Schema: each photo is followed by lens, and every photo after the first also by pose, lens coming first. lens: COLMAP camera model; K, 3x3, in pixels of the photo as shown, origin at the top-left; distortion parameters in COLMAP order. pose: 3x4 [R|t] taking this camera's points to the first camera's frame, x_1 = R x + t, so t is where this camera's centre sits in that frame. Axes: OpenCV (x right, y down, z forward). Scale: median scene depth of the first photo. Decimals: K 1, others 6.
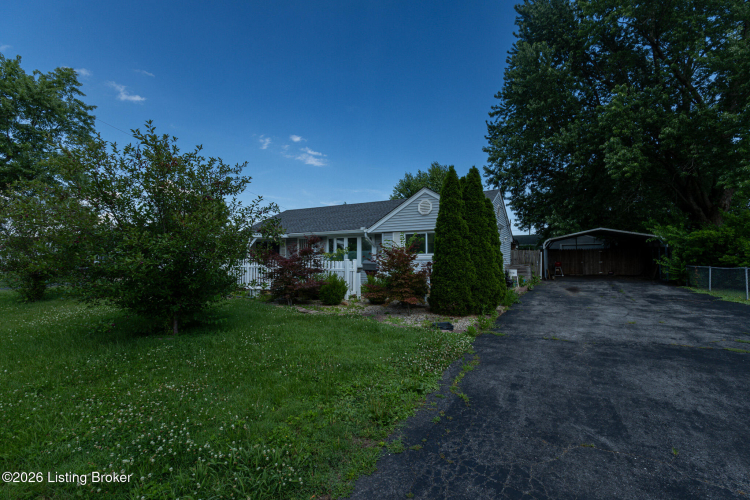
lens RADIAL K [[354.9, 0, 373.4], [0, 354.9, 251.2], [0, 0, 1]] dist [-0.000661, 0.001031]
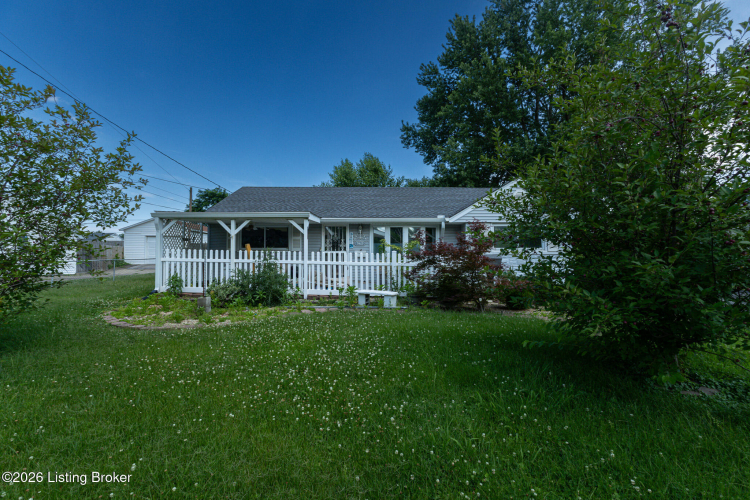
lens RADIAL K [[354.9, 0, 373.4], [0, 354.9, 251.2], [0, 0, 1]] dist [-0.000661, 0.001031]
pose [[0.865161, 0.020995, 0.501055, -0.596034], [-0.024751, 0.999693, 0.000848, 0.021094], [-0.500884, -0.013135, 0.865415, 0.358577]]
